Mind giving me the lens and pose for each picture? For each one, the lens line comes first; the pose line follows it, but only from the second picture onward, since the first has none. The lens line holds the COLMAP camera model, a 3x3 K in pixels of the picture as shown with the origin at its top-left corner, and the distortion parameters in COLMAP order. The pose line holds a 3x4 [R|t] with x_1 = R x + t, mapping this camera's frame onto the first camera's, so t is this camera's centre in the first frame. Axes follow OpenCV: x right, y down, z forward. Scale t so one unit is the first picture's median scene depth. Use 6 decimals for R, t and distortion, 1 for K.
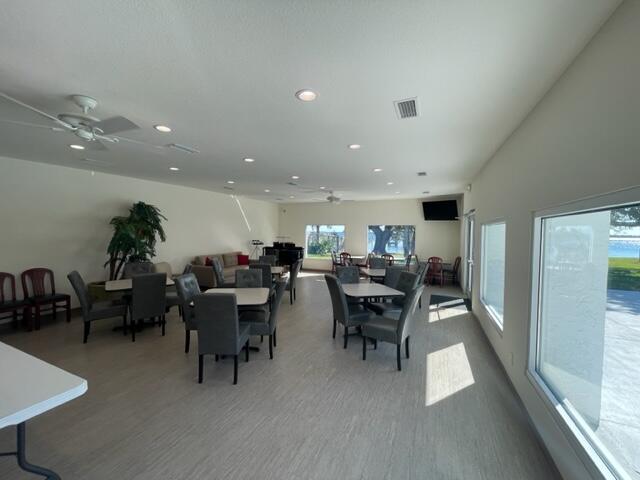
lens RADIAL K [[257.1, 0, 320.2], [0, 257.1, 238.4], [0, 0, 1]] dist [-0.000815, -0.001185]
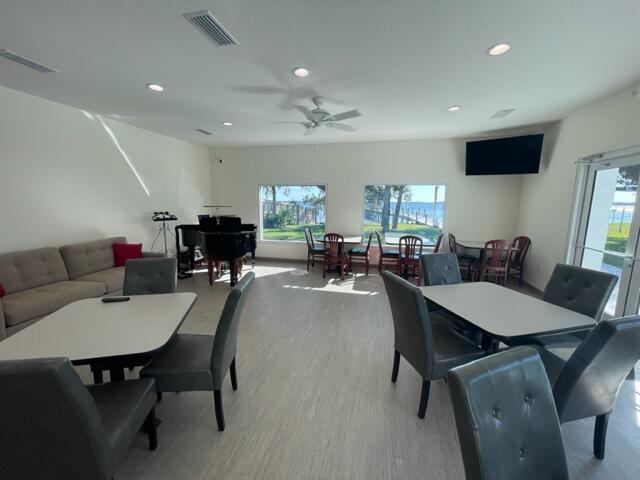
lens RADIAL K [[257.1, 0, 320.2], [0, 257.1, 241.5], [0, 0, 1]] dist [-0.000815, -0.001185]
pose [[0.984543, -0.031266, 0.172332, -0.025345], [0.008598, 0.991379, 0.130741, 0.000254], [-0.174934, -0.127238, 0.976324, 0.426685]]
